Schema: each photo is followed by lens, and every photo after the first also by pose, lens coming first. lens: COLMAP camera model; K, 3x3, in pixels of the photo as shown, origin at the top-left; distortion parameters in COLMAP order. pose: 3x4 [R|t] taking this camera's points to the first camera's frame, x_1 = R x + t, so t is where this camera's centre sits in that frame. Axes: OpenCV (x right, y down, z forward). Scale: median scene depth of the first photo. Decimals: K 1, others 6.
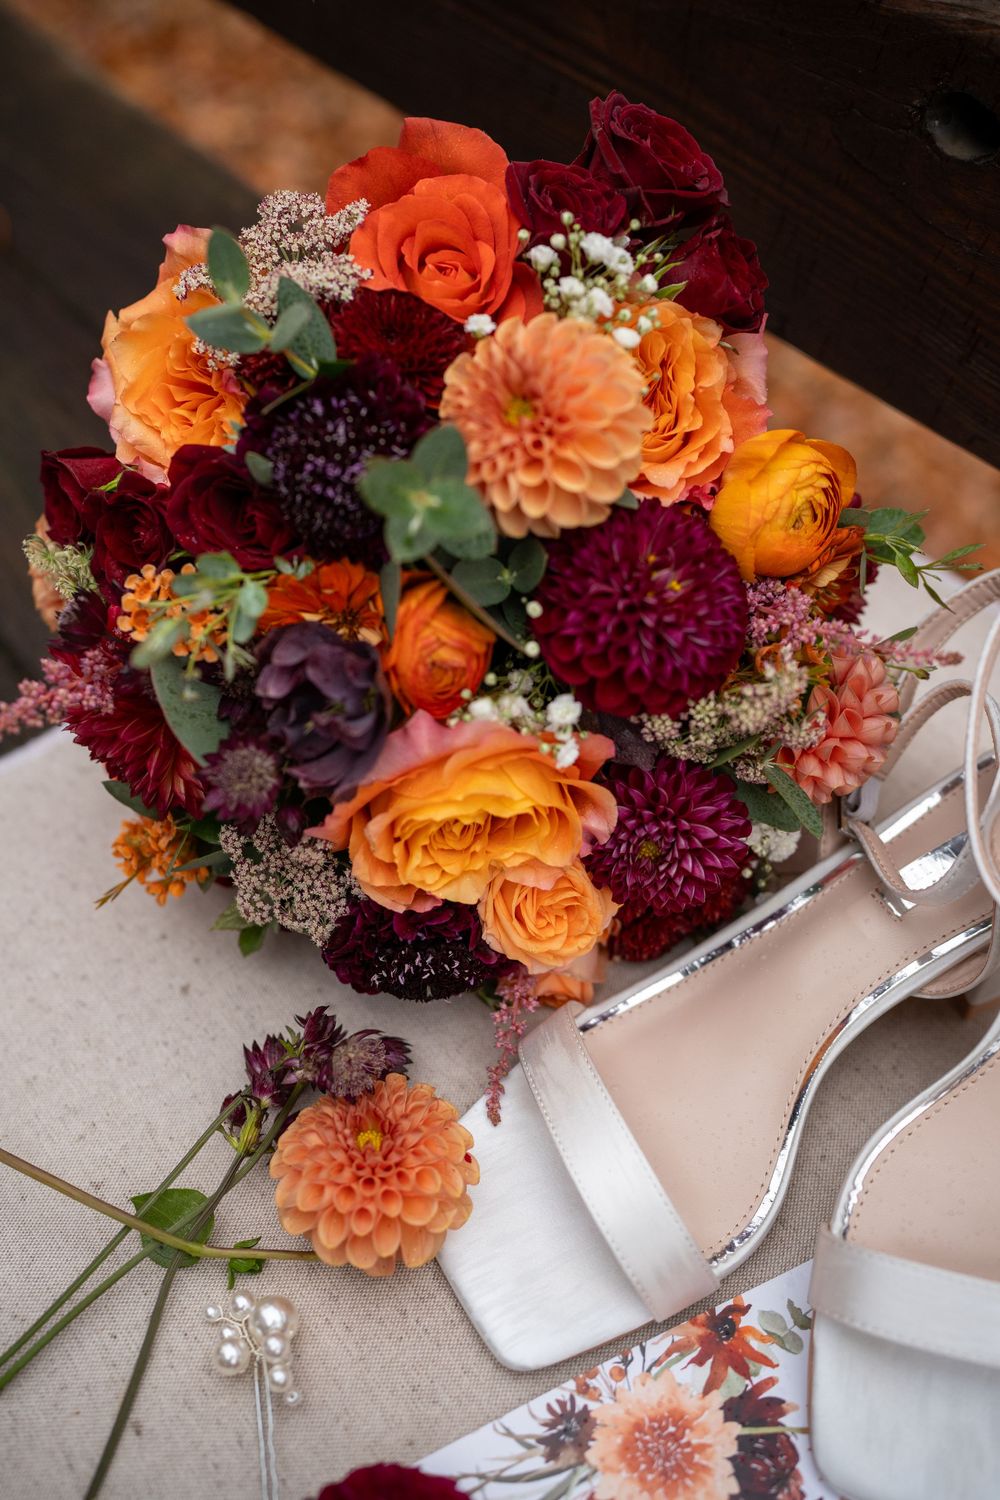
lens RADIAL K [[1501.6, 0, 491.1], [0, 1501.6, 749.0], [0, 0, 1]] dist [0.015835, 0.004971]
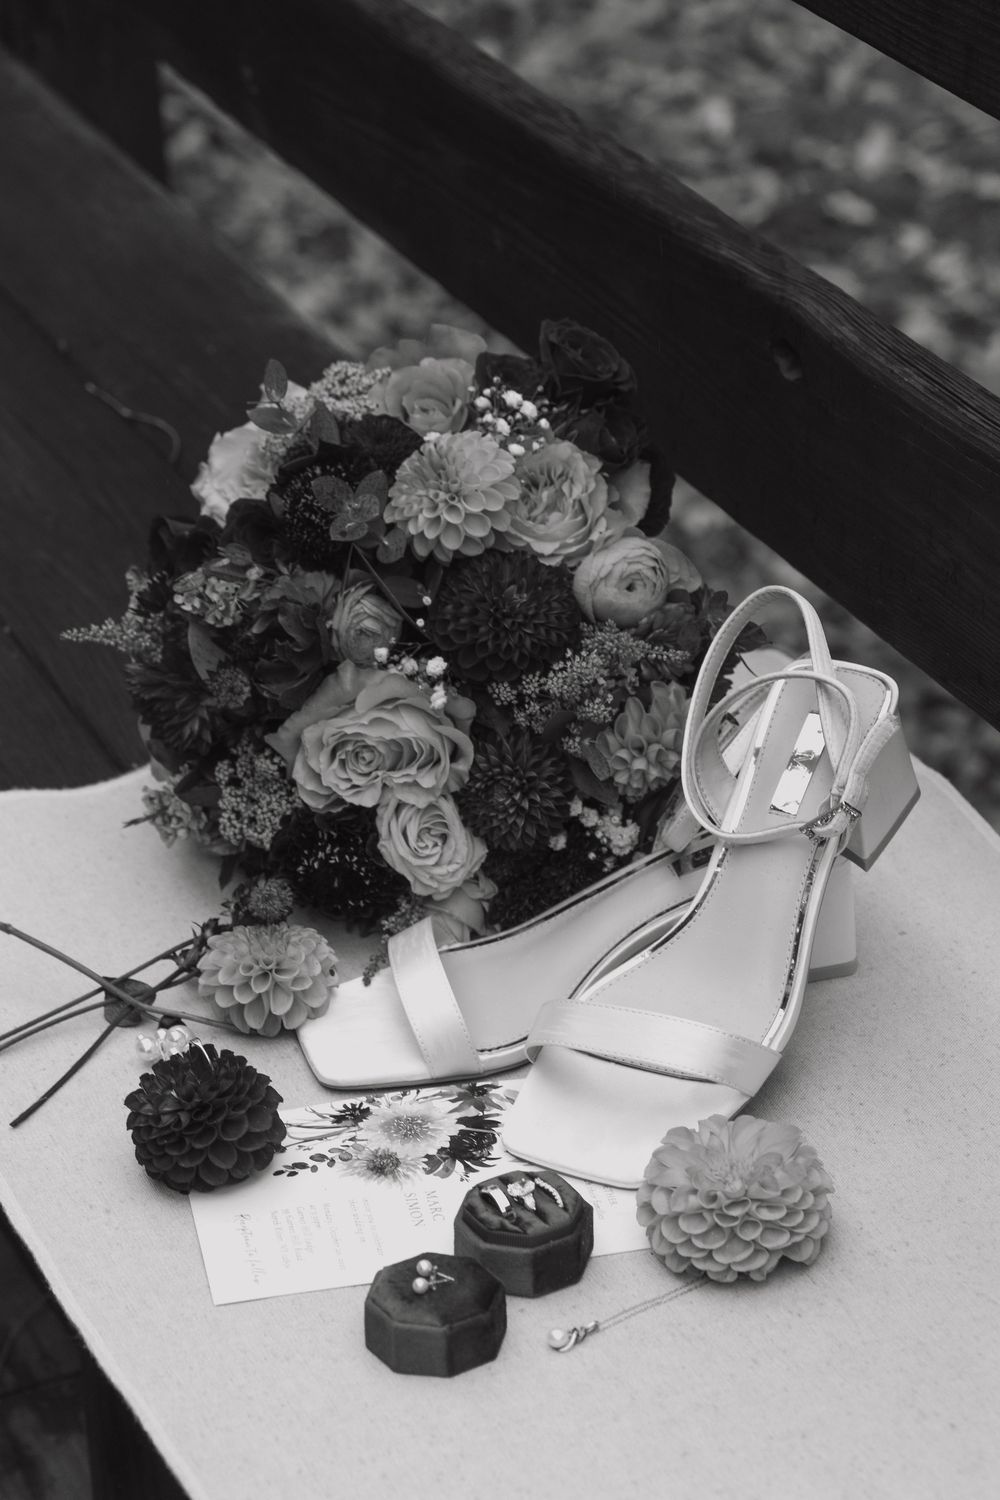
lens RADIAL K [[4397.7, 0, 500.0], [0, 4397.7, 750.0], [0, 0, 1]] dist [0.006348, -0.161733]
pose [[0.965652, 0.097266, -0.240948, 1.168743], [-0.176668, 0.925748, -0.334332, 1.501766], [0.190538, 0.365416, 0.911134, -2.968607]]
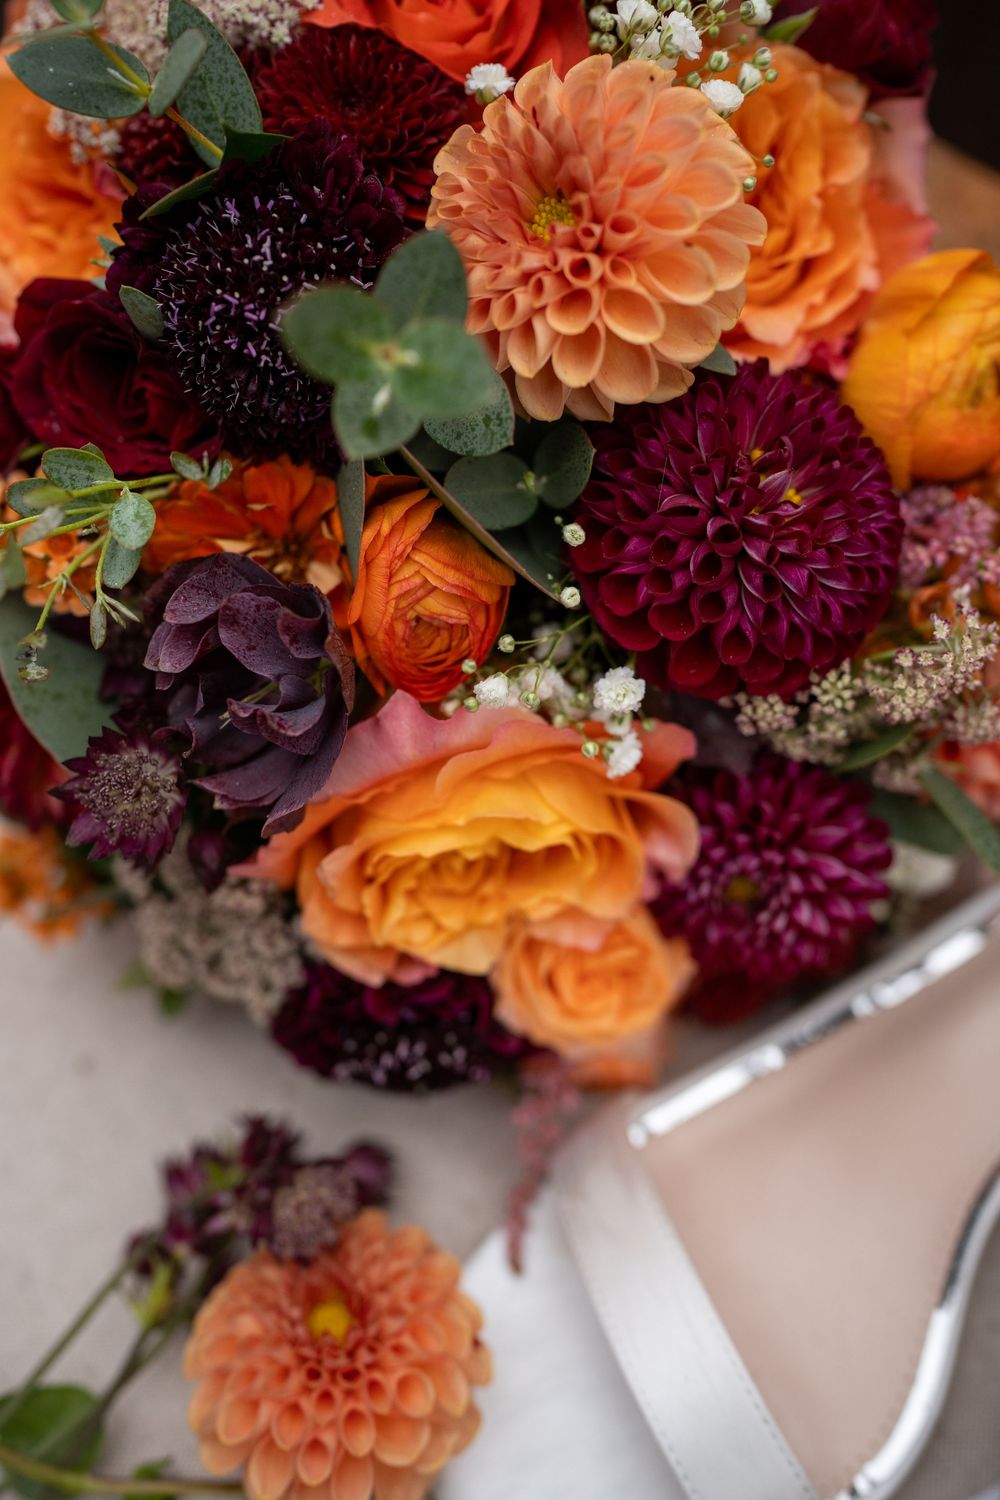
lens RADIAL K [[1588.9, 0, 500.0], [0, 1588.9, 750.0], [0, 0, 1]] dist [0.074001, 0.049006]
pose [[0.999899, -0.001124, -0.014133, 0.006222], [0.001869, 0.998602, 0.052825, -0.035606], [0.014054, -0.052846, 0.998504, 0.301484]]
